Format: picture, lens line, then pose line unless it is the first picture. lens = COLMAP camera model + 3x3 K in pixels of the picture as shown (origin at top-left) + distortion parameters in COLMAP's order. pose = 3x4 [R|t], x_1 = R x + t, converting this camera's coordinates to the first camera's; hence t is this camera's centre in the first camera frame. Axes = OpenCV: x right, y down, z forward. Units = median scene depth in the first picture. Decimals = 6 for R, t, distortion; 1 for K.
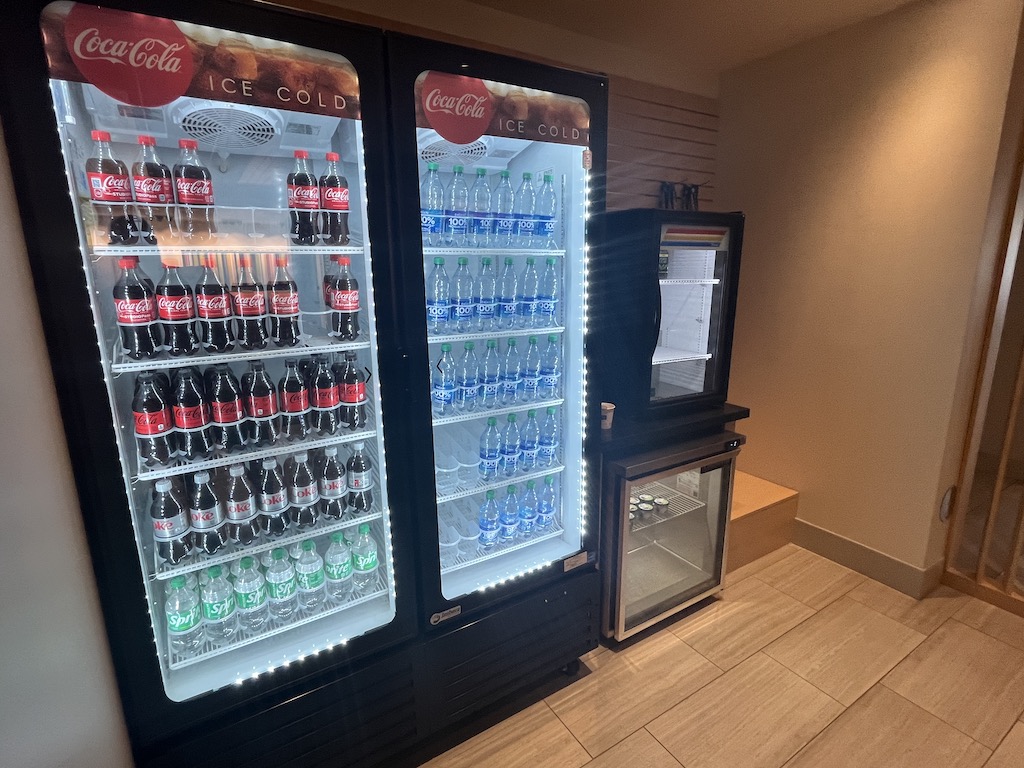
lens RADIAL K [[515.3, 0, 512.1], [0, 515.3, 382.5], [0, 0, 1]] dist [0.001777, 0.000315]
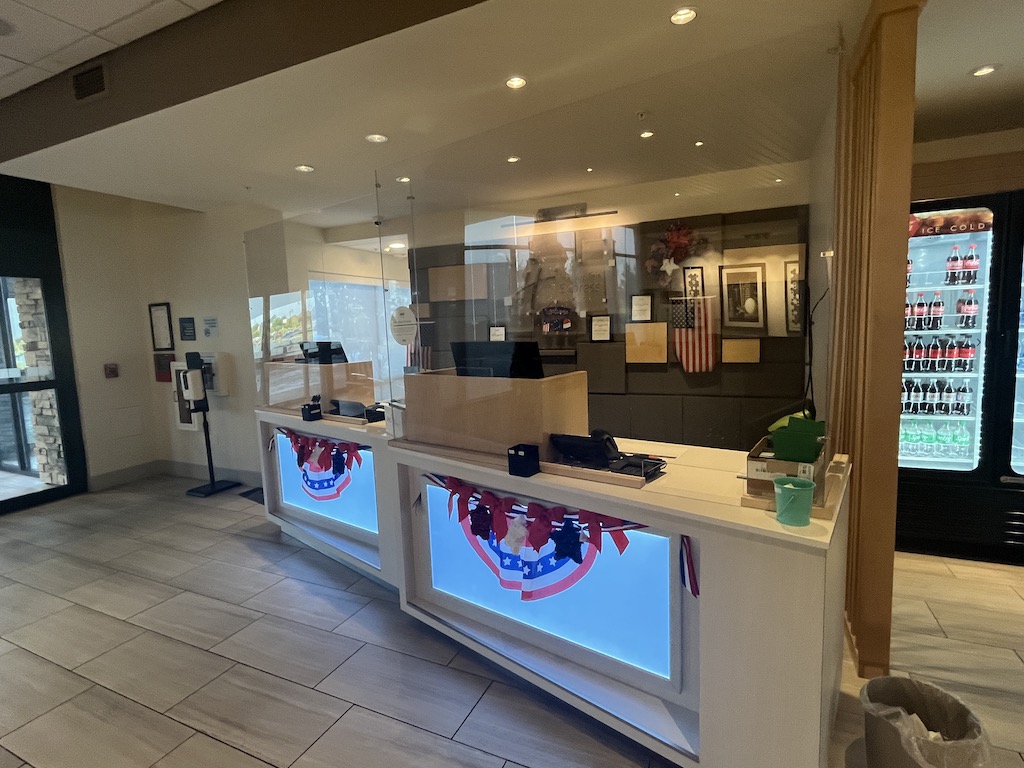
lens RADIAL K [[515.3, 0, 511.6], [0, 515.3, 378.9], [0, 0, 1]] dist [0.001777, 0.000315]
pose [[0.547581, 0.081125, -0.832811, 0.449658], [-0.155296, 0.987850, -0.005881, 0.437534], [0.822215, 0.132553, 0.553526, -1.735819]]
